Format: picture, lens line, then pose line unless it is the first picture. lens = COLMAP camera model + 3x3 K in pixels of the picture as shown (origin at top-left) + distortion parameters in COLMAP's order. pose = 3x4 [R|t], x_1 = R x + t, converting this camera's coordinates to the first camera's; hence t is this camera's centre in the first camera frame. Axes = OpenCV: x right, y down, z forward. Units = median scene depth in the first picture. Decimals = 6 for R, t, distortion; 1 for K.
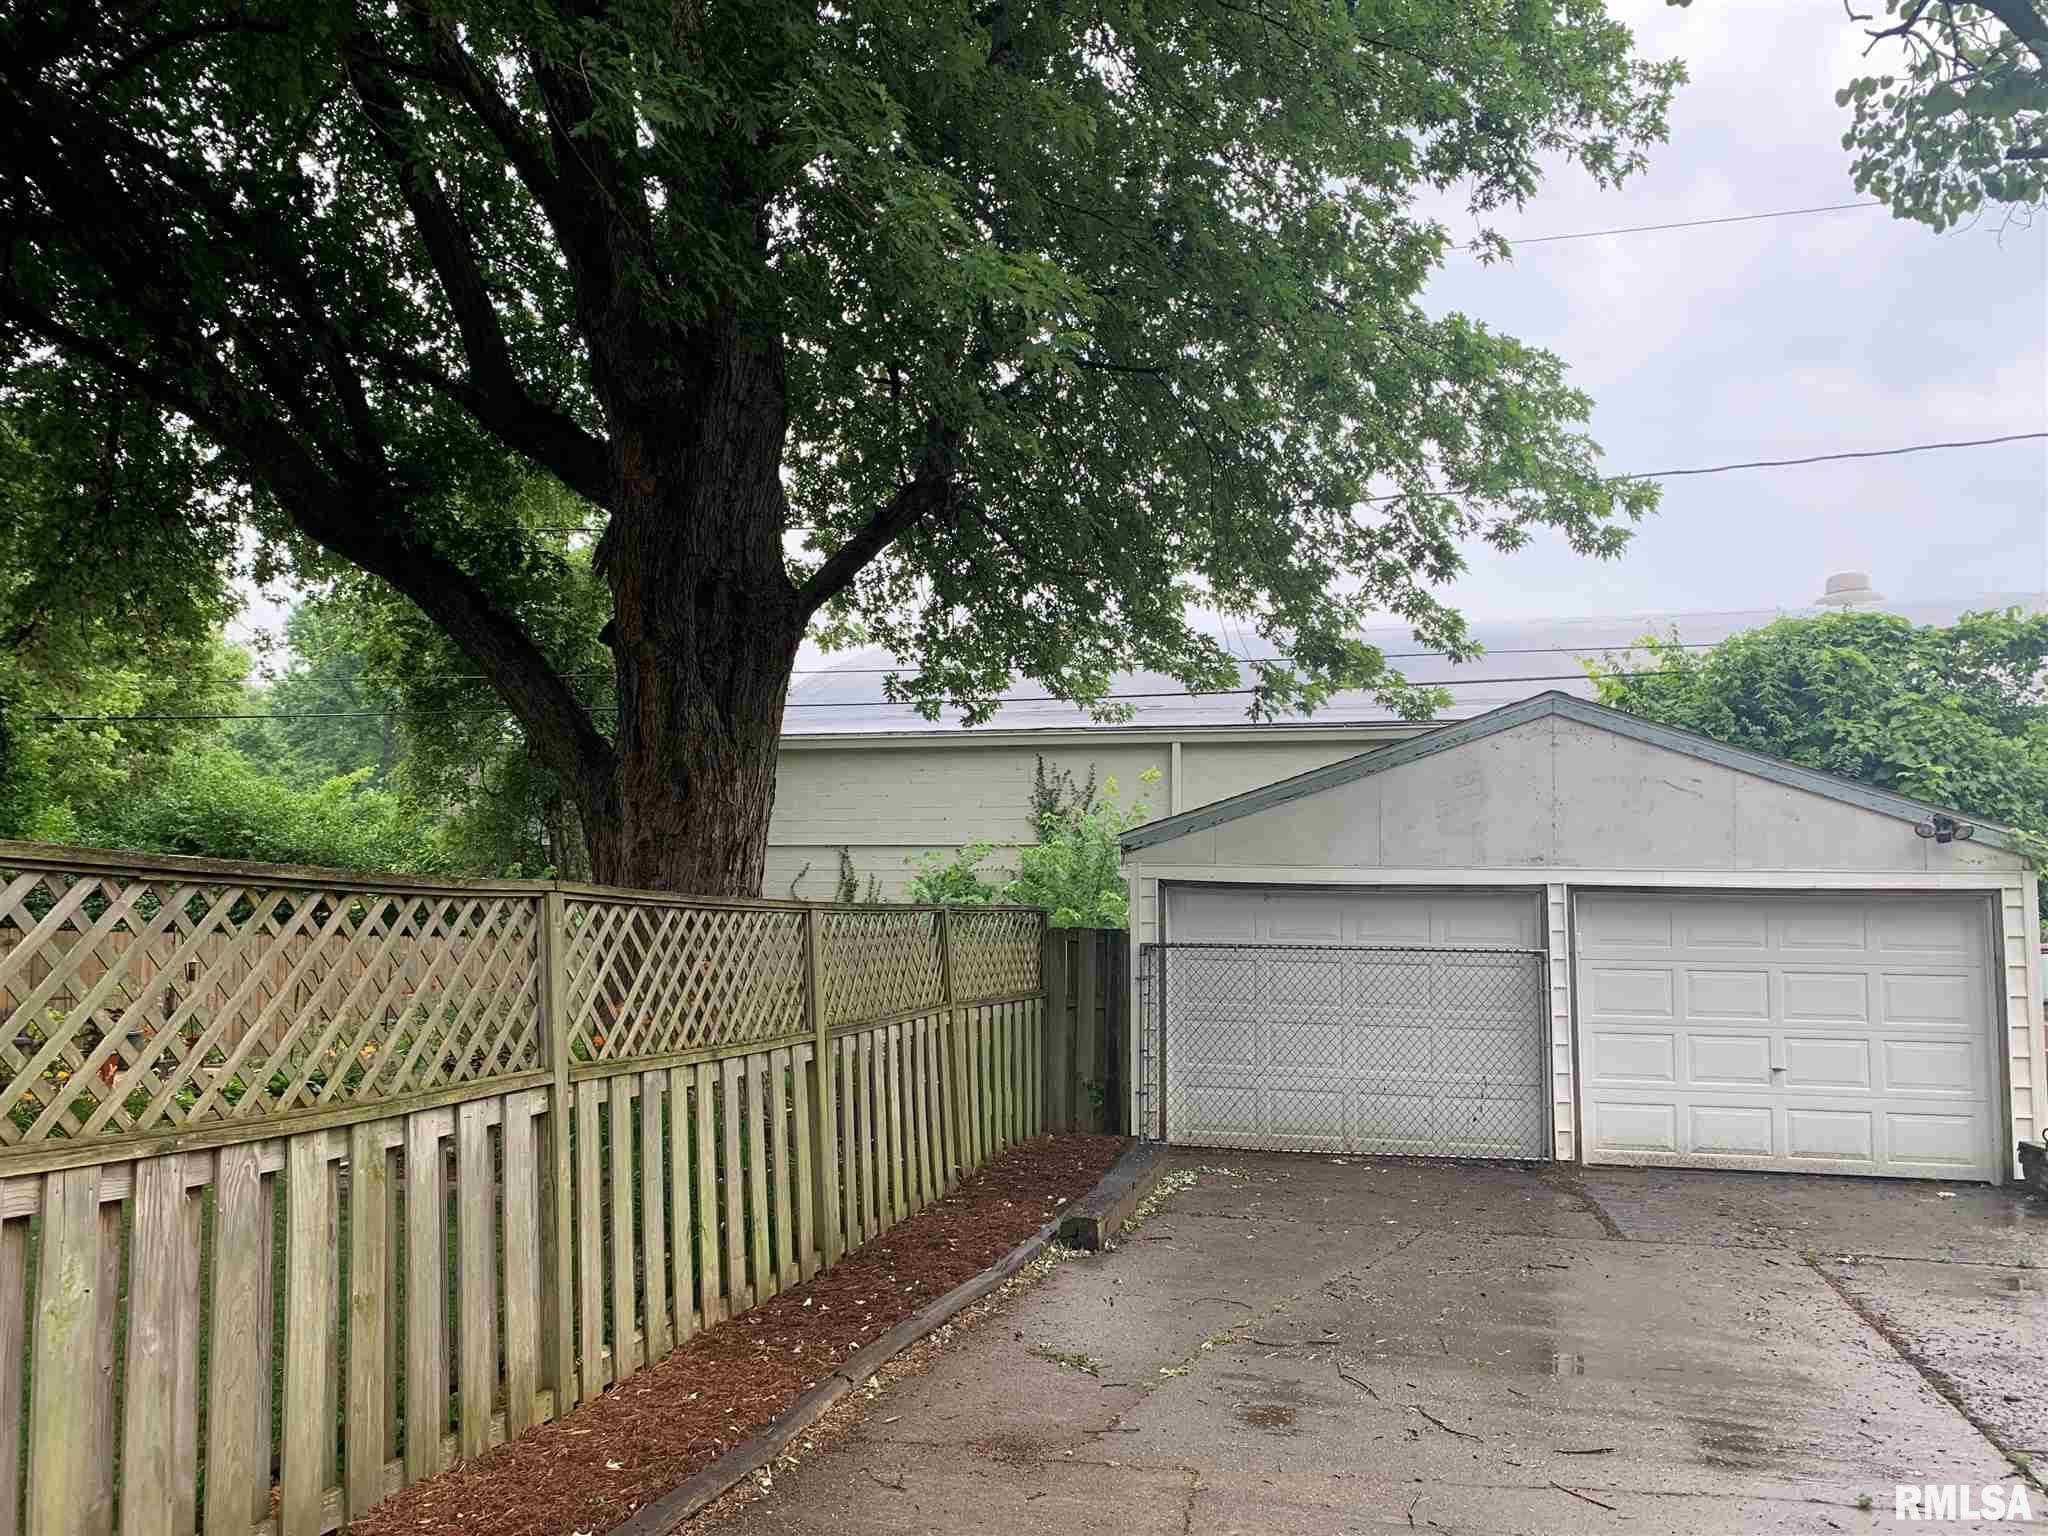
lens RADIAL K [[1567.4, 0, 1030.8], [0, 1567.4, 784.9], [0, 0, 1]] dist [0.039878, -0.040212]
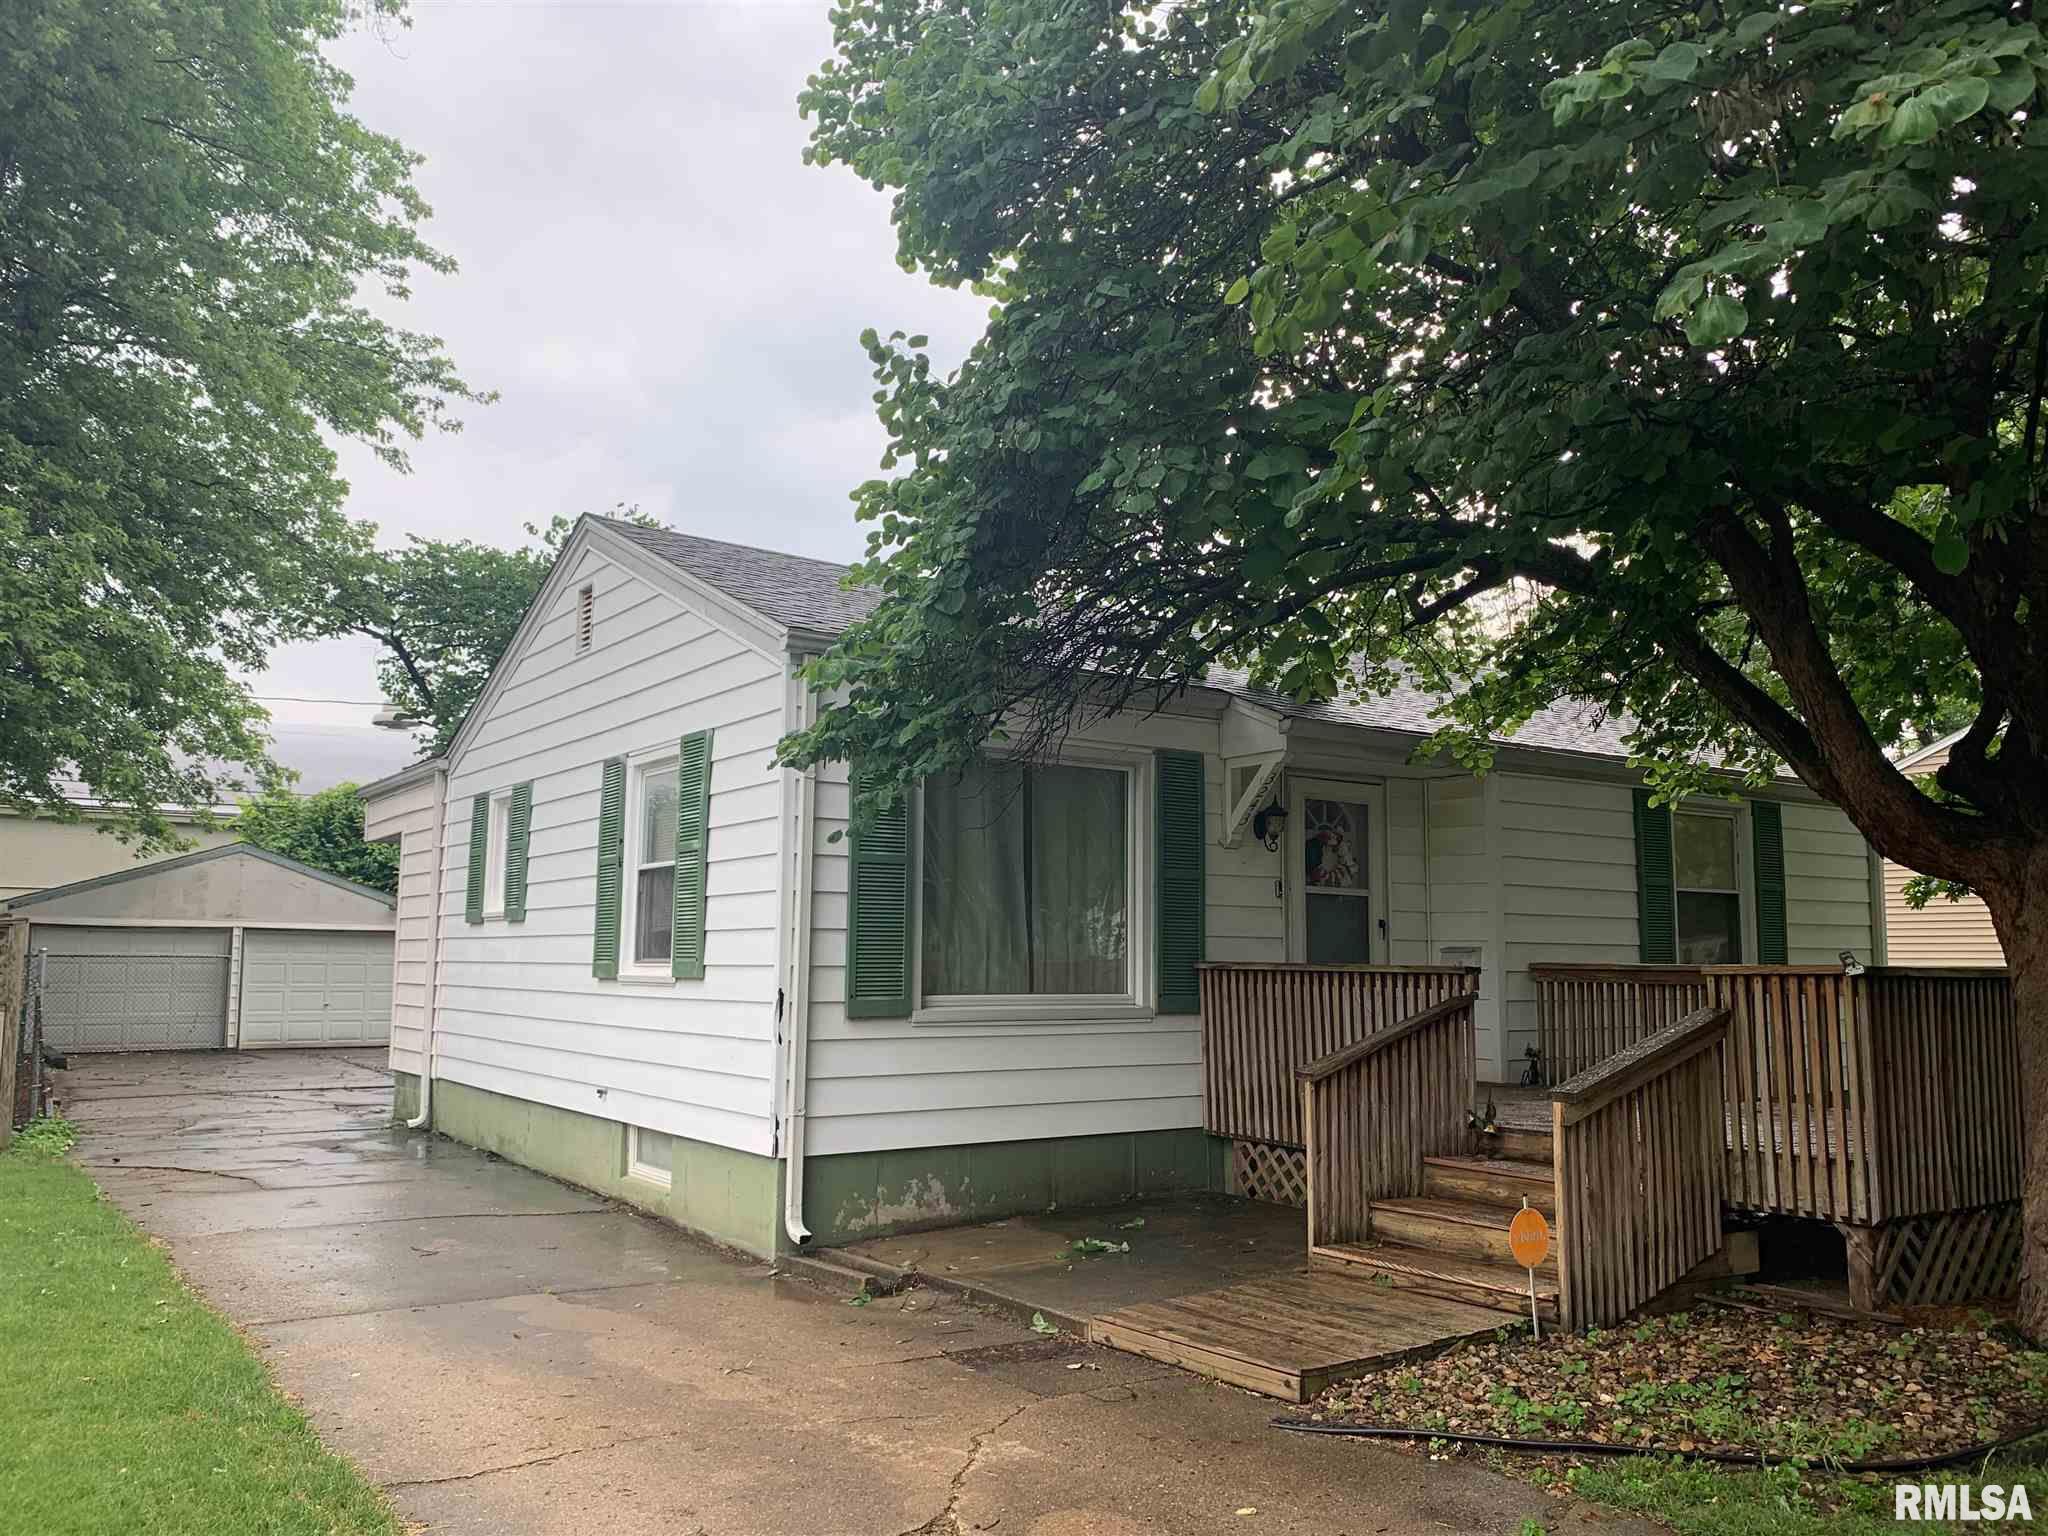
lens RADIAL K [[1567.4, 0, 1031.1], [0, 1567.4, 774.2], [0, 0, 1]] dist [0.039878, -0.040212]
pose [[0.651045, 0.082326, 0.754561, -0.653846], [-0.069116, 0.996401, -0.049078, -0.122740], [-0.755885, -0.020201, 0.654392, -1.342291]]
